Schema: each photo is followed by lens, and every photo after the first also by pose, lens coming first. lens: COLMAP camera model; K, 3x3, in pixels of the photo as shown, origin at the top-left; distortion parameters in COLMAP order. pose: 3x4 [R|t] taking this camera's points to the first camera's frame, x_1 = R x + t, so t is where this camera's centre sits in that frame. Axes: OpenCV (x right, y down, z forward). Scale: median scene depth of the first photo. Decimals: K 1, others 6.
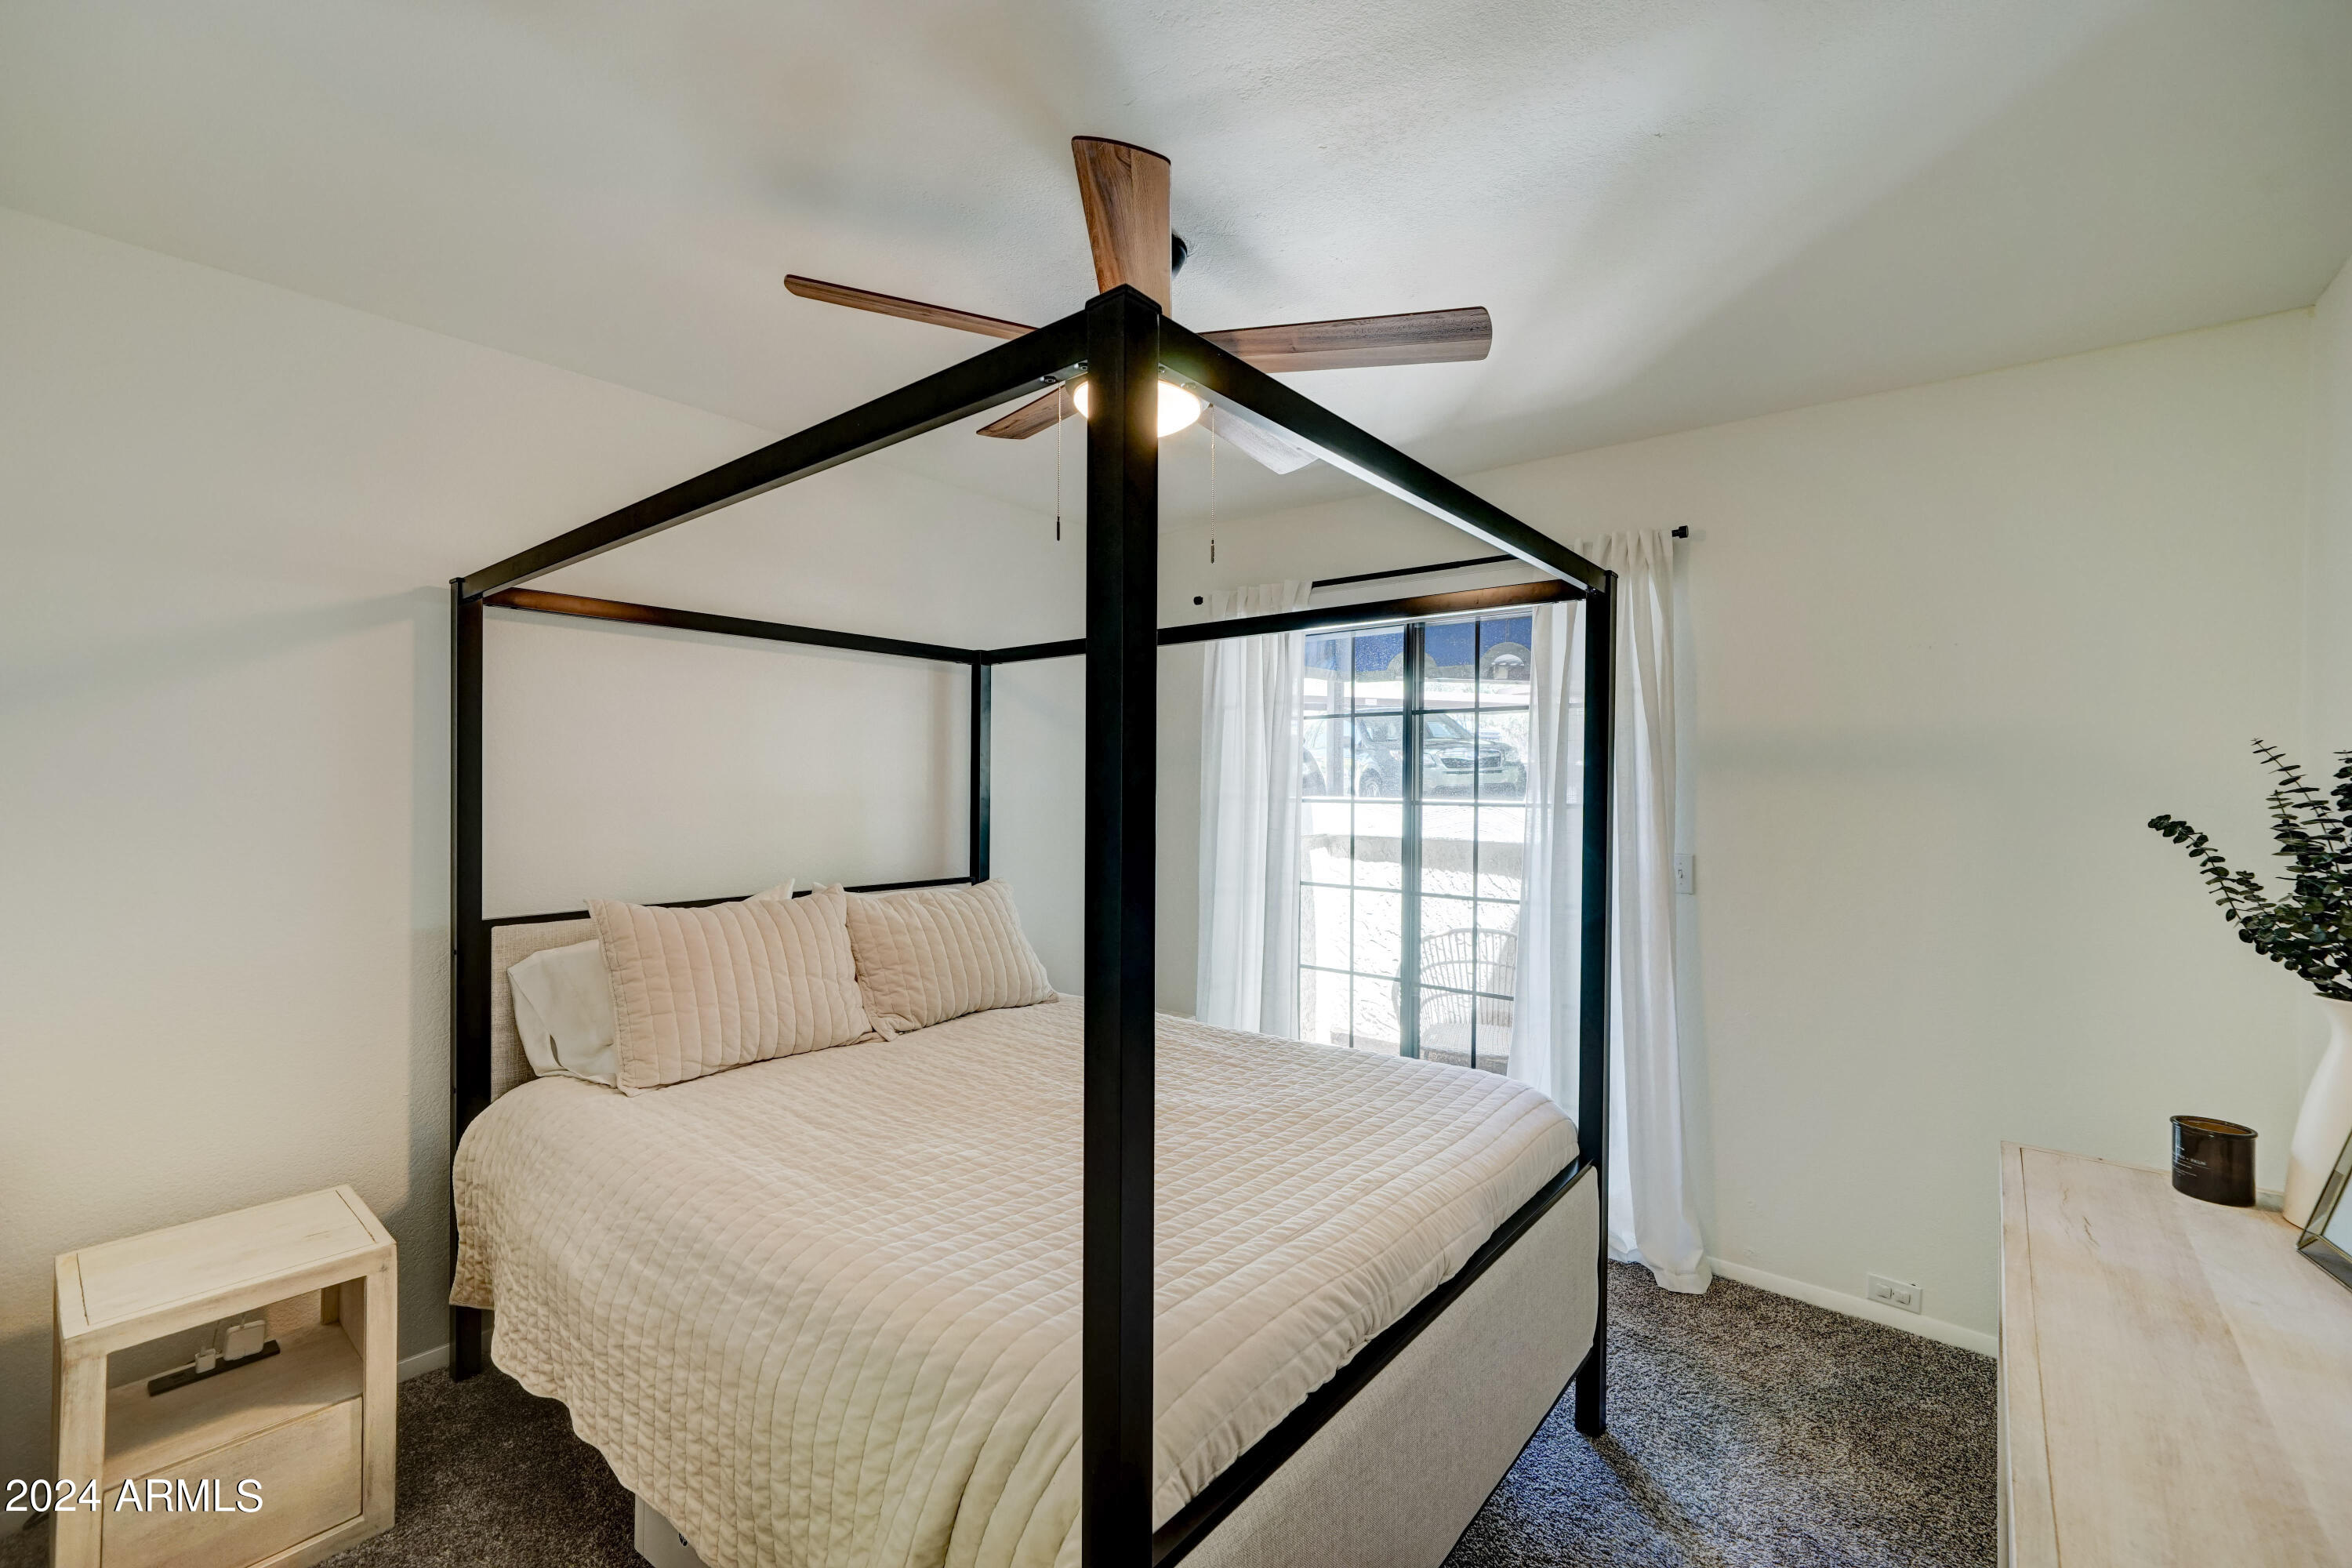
lens RADIAL K [[1007.6, 0, 1174.3], [0, 1007.6, 793.1], [0, 0, 1]] dist [-0.000078, 0.005278]
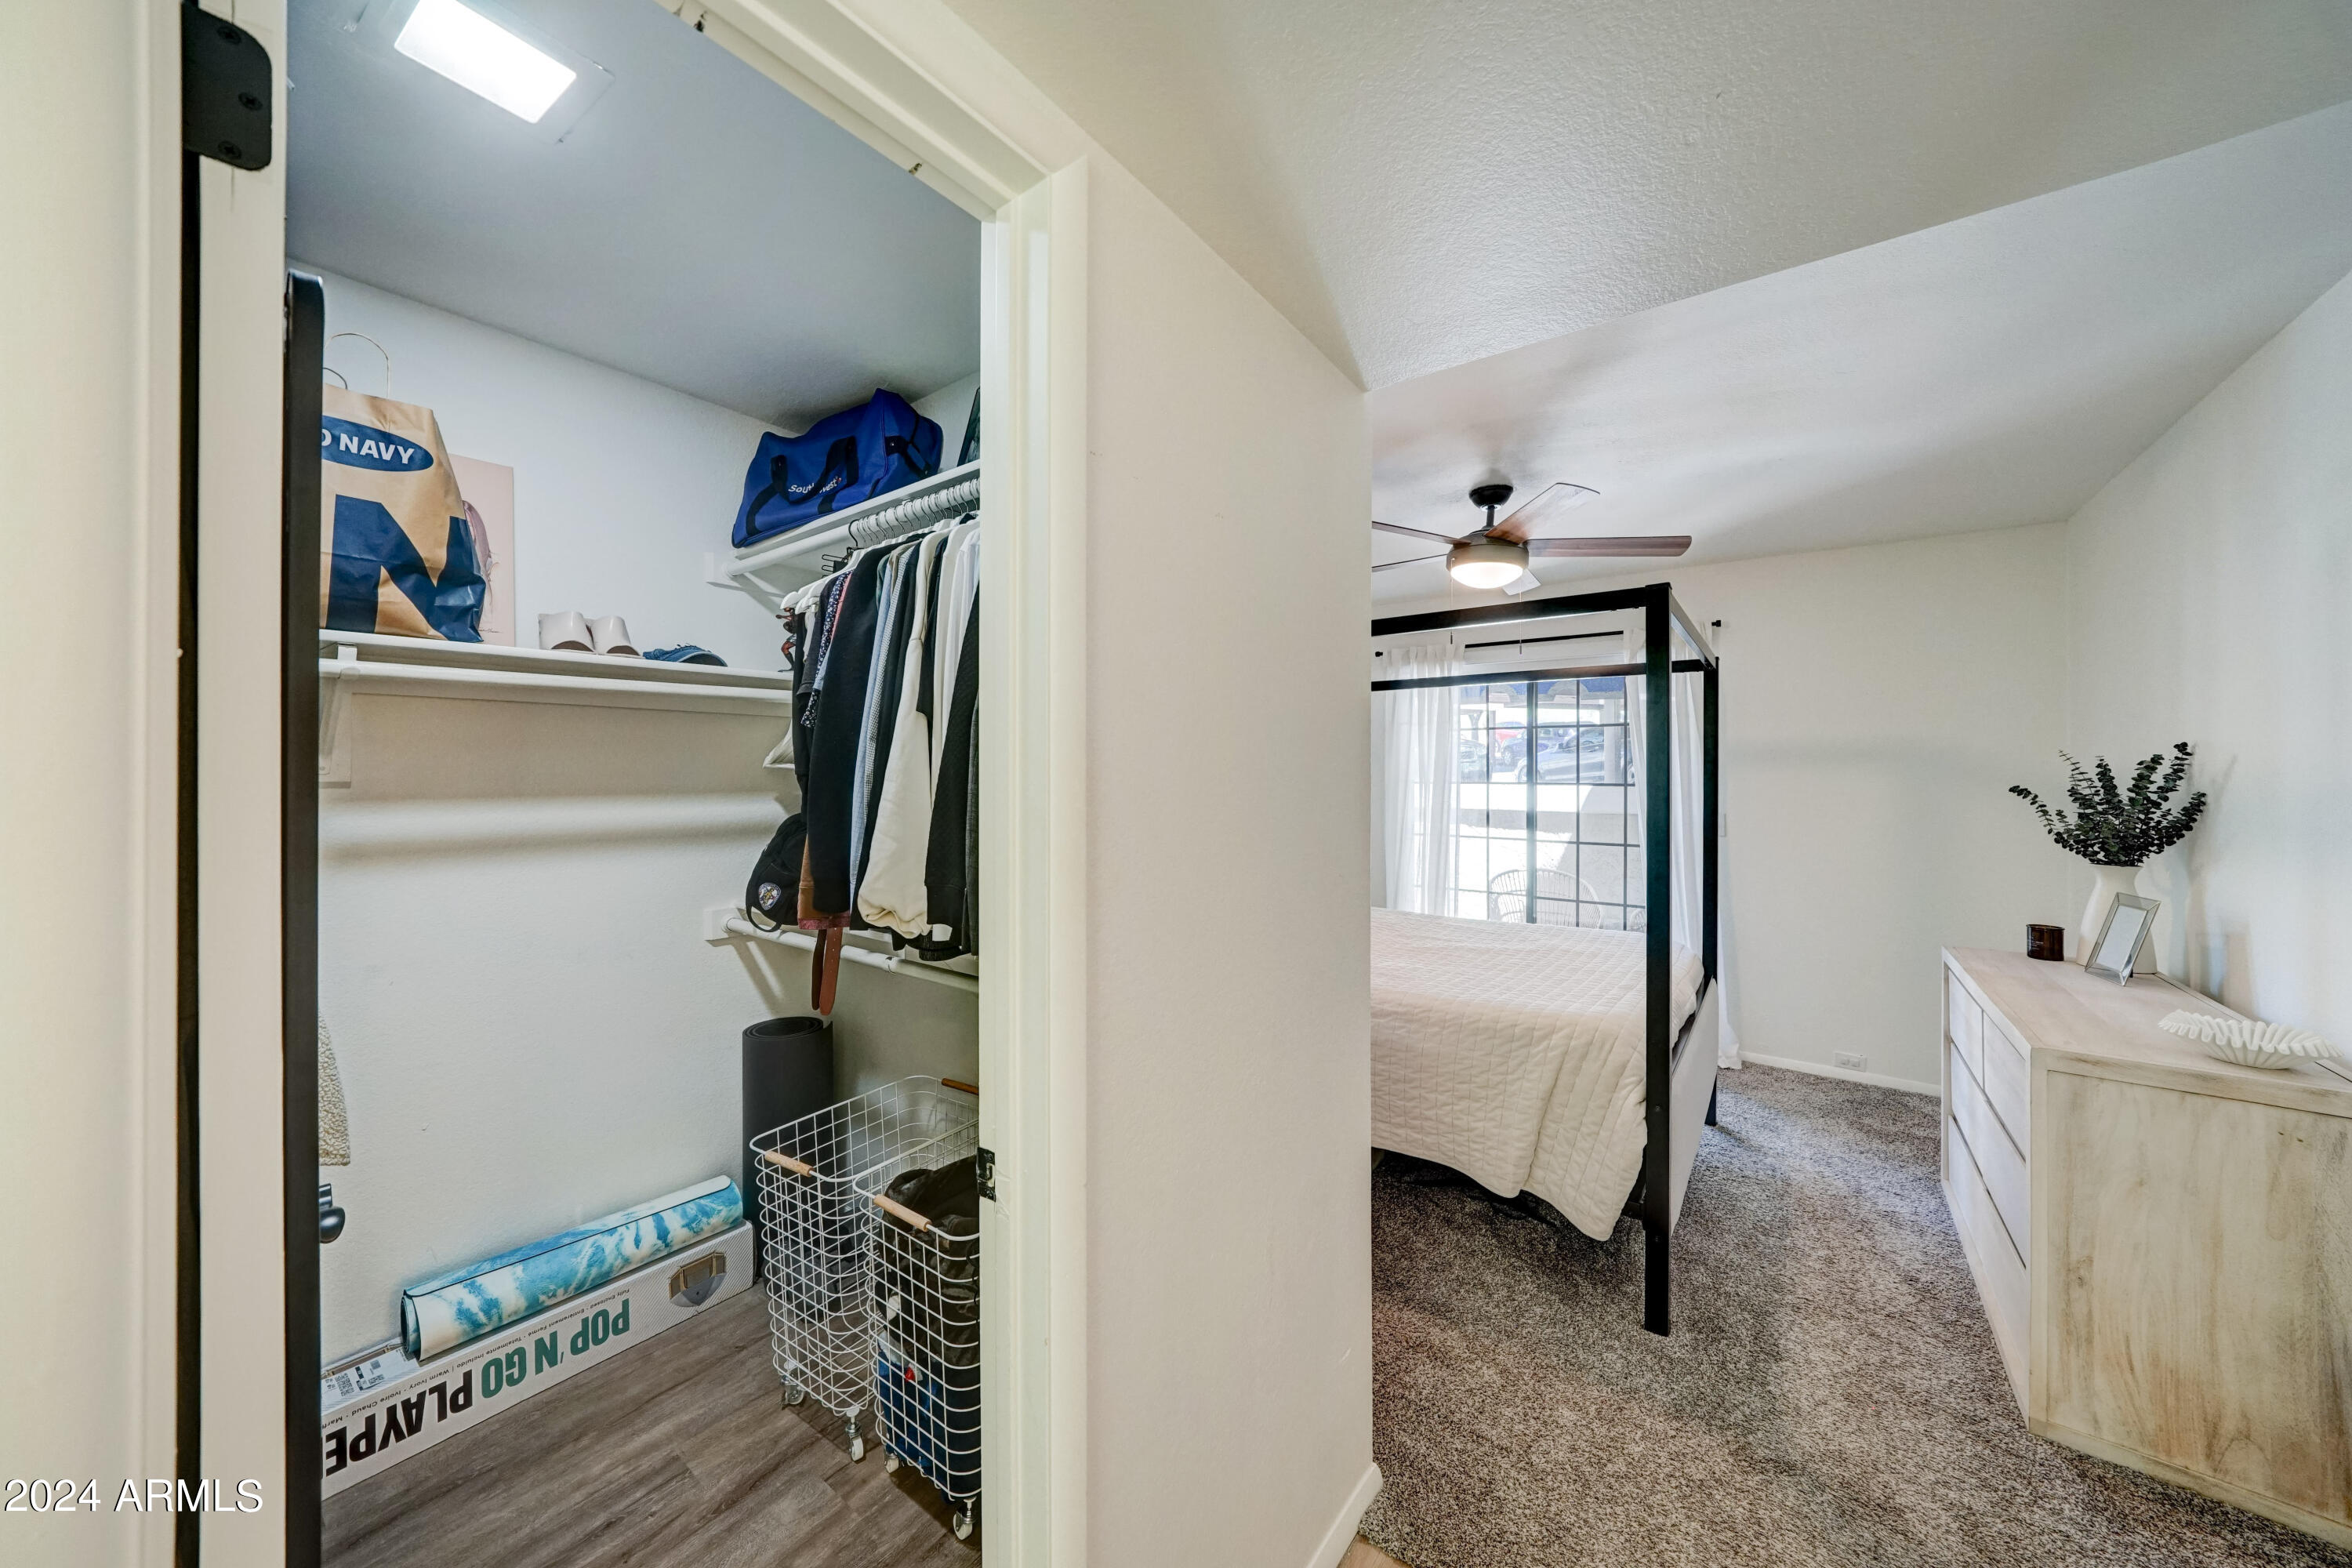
lens RADIAL K [[823.2, 0, 1186.4], [0, 823.2, 772.3], [0, 0, 1]] dist [-0.001721, -0.000068]
pose [[0.999235, -0.006454, 0.038563, -0.842131], [0.006819, 0.999933, -0.009348, -0.001497], [-0.038501, 0.009604, 0.999212, -0.662388]]
